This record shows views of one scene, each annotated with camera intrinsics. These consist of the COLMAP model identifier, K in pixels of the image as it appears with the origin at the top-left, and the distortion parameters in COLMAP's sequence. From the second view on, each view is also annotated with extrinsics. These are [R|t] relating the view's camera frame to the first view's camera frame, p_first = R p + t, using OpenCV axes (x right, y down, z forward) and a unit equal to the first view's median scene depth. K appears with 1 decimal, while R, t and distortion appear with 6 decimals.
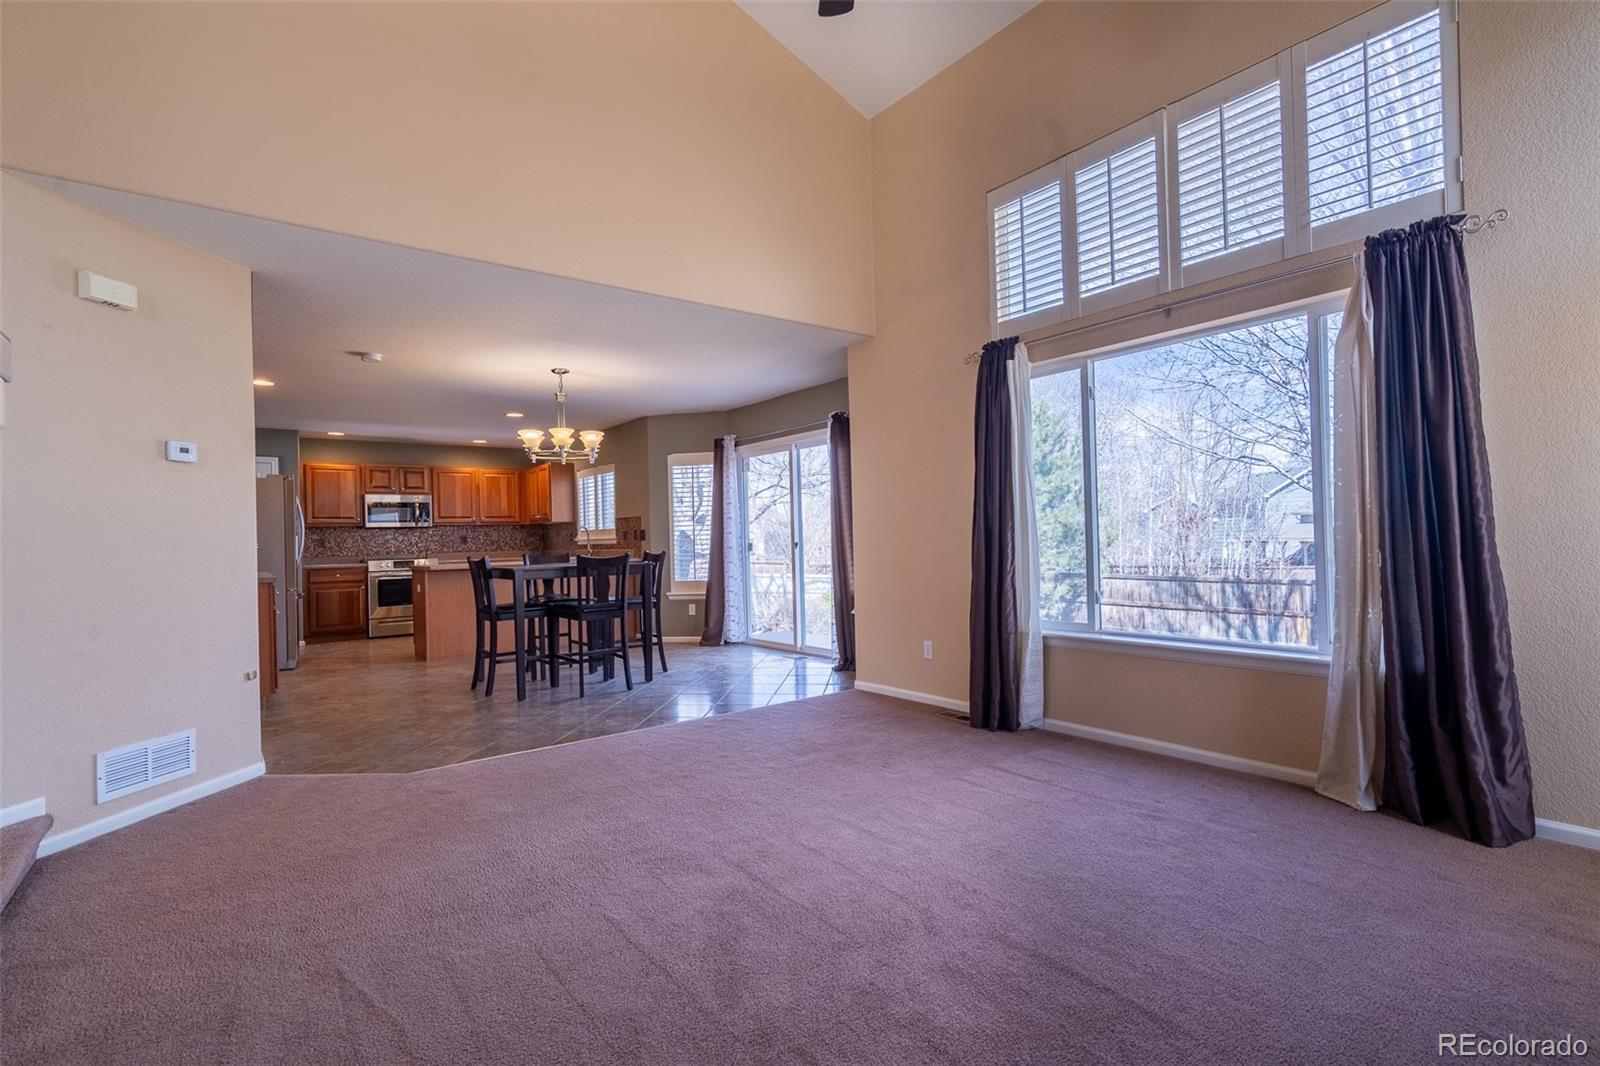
lens RADIAL K [[741.0, 0, 792.2], [0, 741.0, 533.3], [0, 0, 1]] dist [-0.006423, 0.001124]
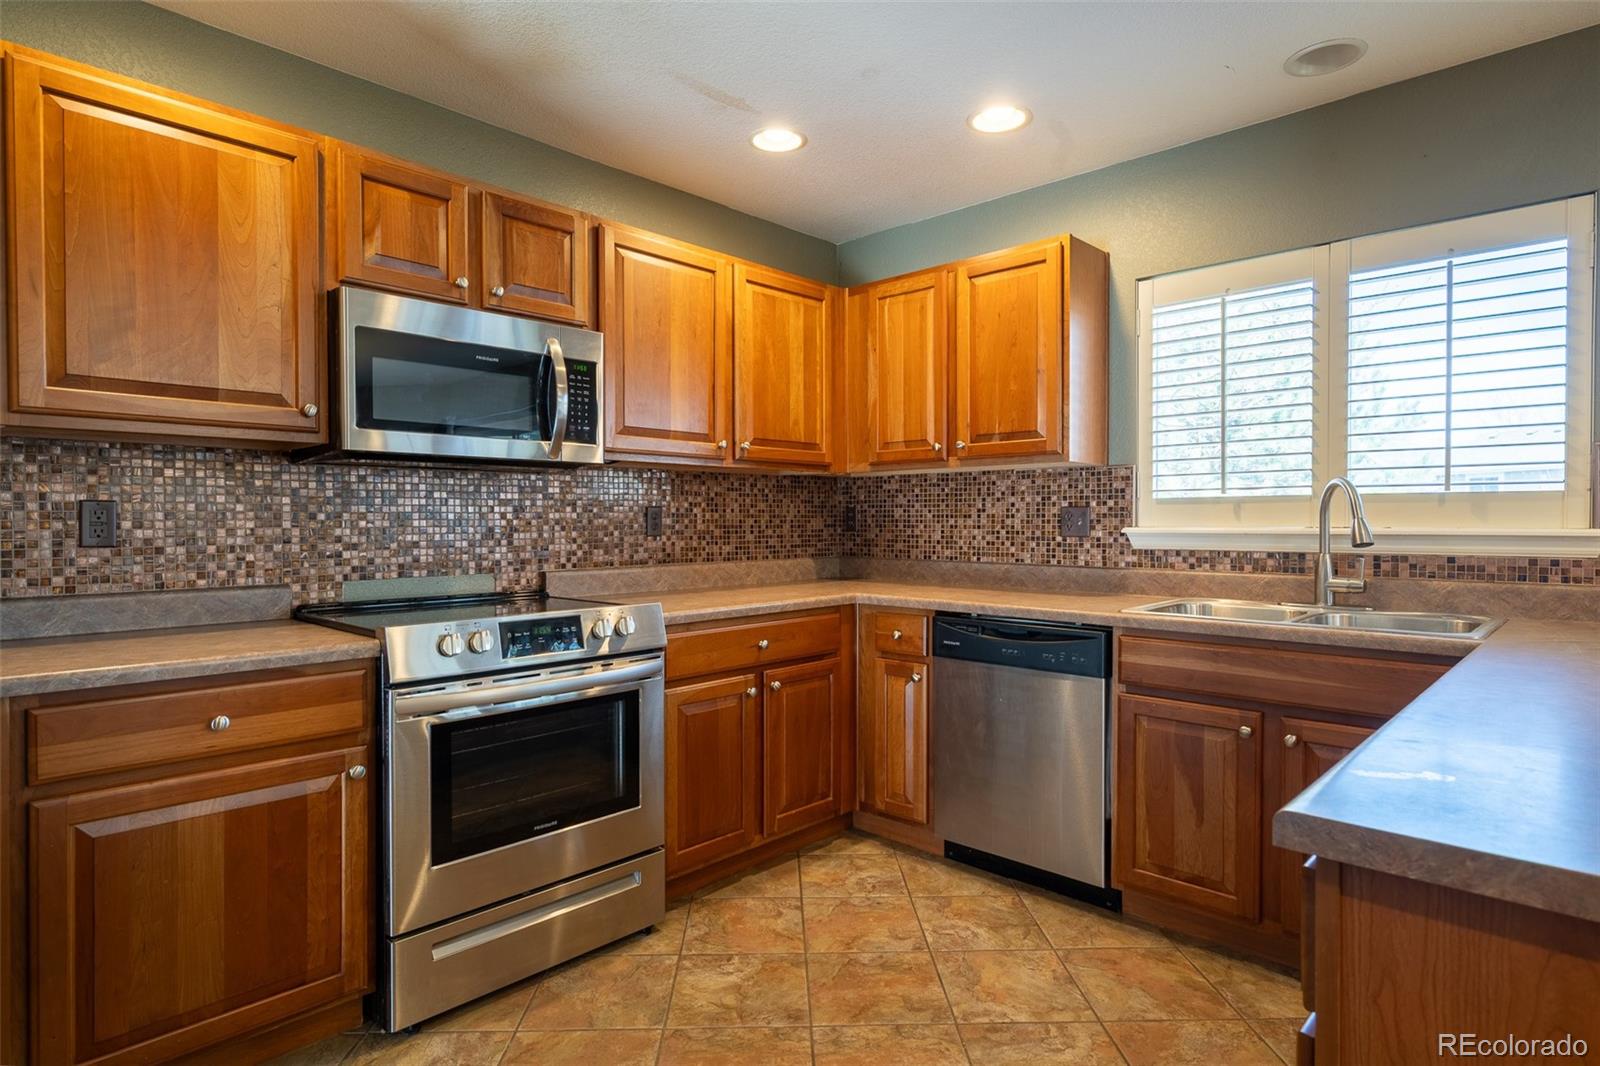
lens RADIAL K [[864.2, 0, 793.5], [0, 864.2, 534.9], [0, 0, 1]] dist [0.001241, 0.001191]
pose [[0.987693, 0.020410, 0.155068, -0.495413], [-0.023972, 0.999489, 0.021138, 0.006706], [-0.154557, -0.024595, 0.987678, 0.752631]]
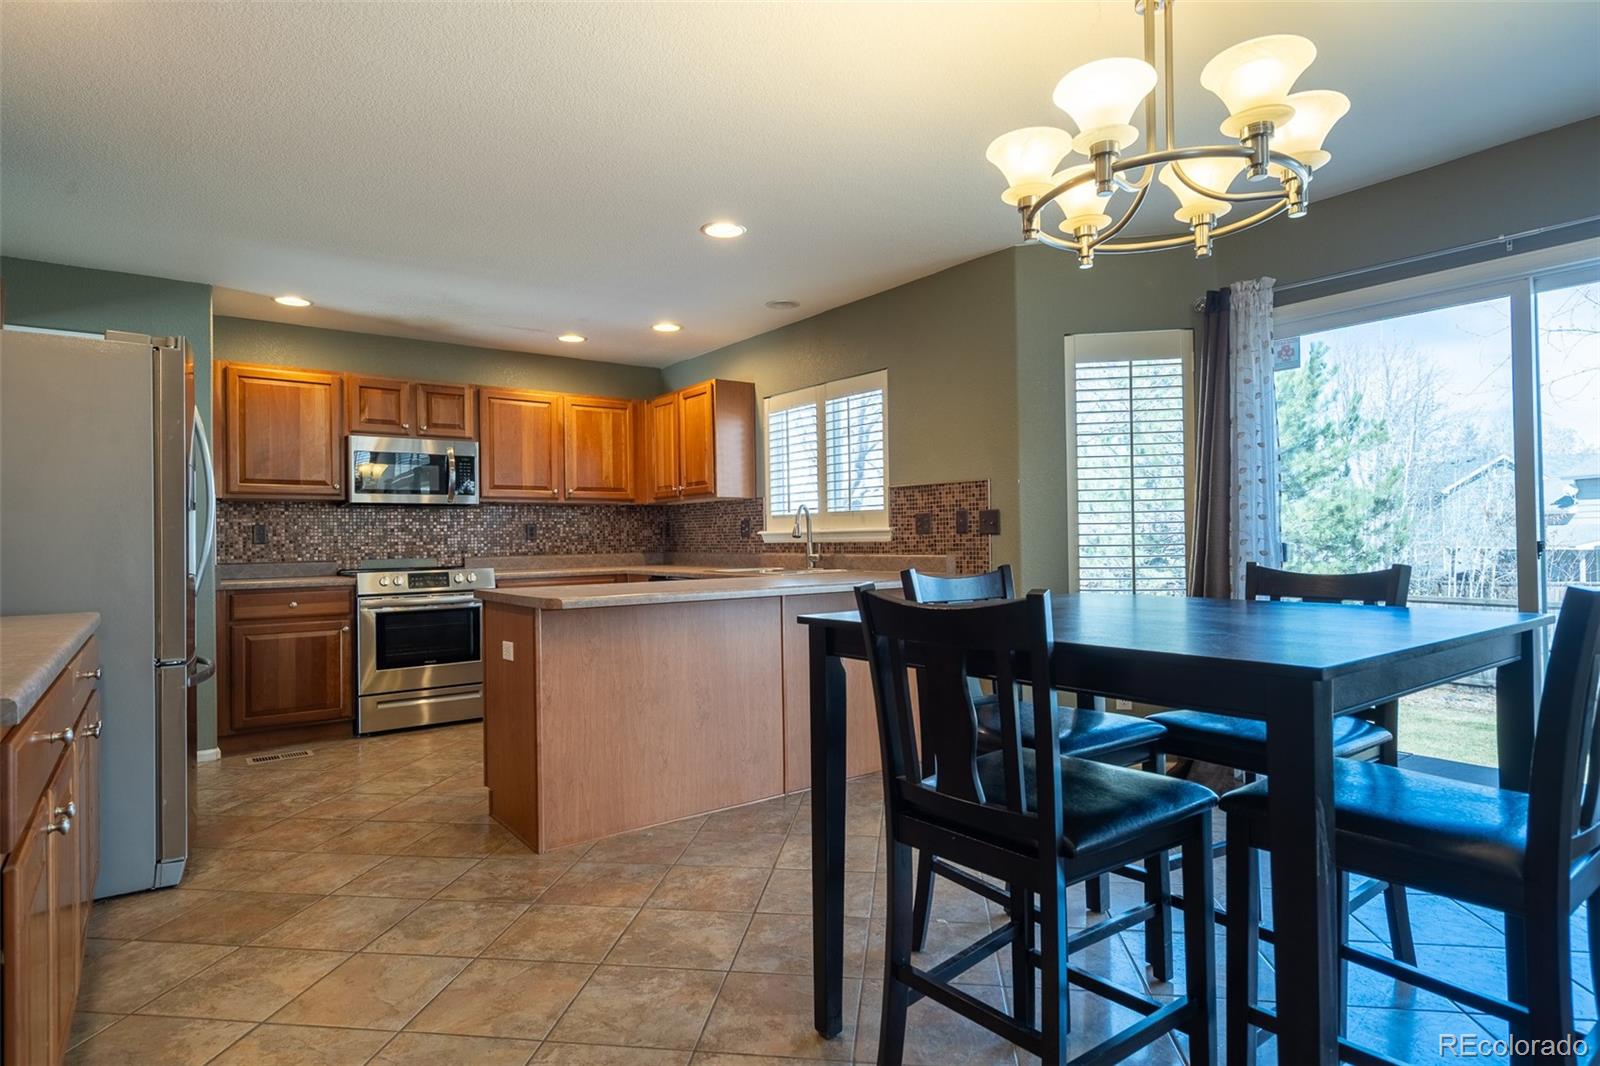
lens RADIAL K [[864.2, 0, 796.2], [0, 864.2, 533.5], [0, 0, 1]] dist [0.001241, 0.001191]
pose [[0.999876, 0.009745, -0.012380, -0.279203], [-0.009732, 0.999952, 0.001145, 0.008378], [0.012391, -0.001024, 0.999923, 0.439301]]
